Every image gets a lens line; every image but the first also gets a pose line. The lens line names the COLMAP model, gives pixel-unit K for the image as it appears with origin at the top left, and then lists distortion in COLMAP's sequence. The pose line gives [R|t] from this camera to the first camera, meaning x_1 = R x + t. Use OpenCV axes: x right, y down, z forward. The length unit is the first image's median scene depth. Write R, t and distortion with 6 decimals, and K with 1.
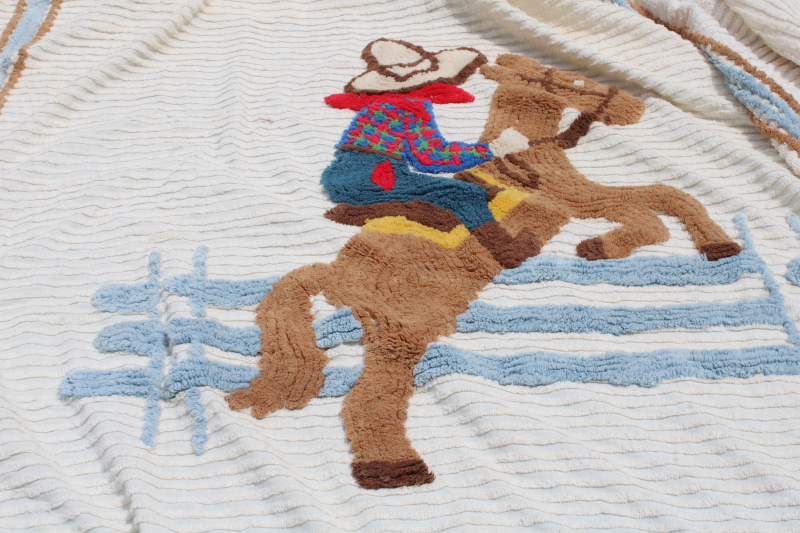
lens RADIAL K [[1209.2, 0, 400.0], [0, 1209.2, 266.5], [0, 0, 1]] dist [-0.058073, 0.197769]
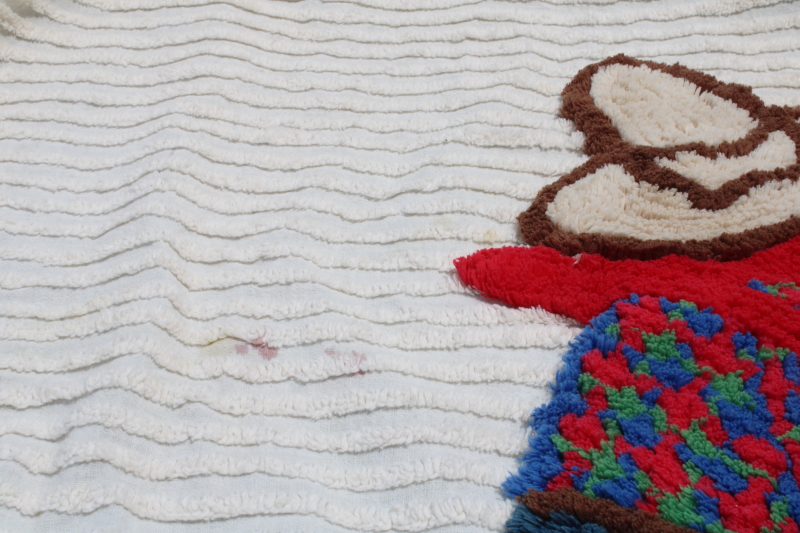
lens RADIAL K [[1209.2, 0, 400.0], [0, 1209.2, 266.5], [0, 0, 1]] dist [-0.058073, 0.197769]
pose [[0.998455, 0.042472, -0.035839, -0.063720], [-0.042182, 0.999071, 0.008811, -0.136335], [0.036180, -0.007286, 0.999319, 0.689215]]
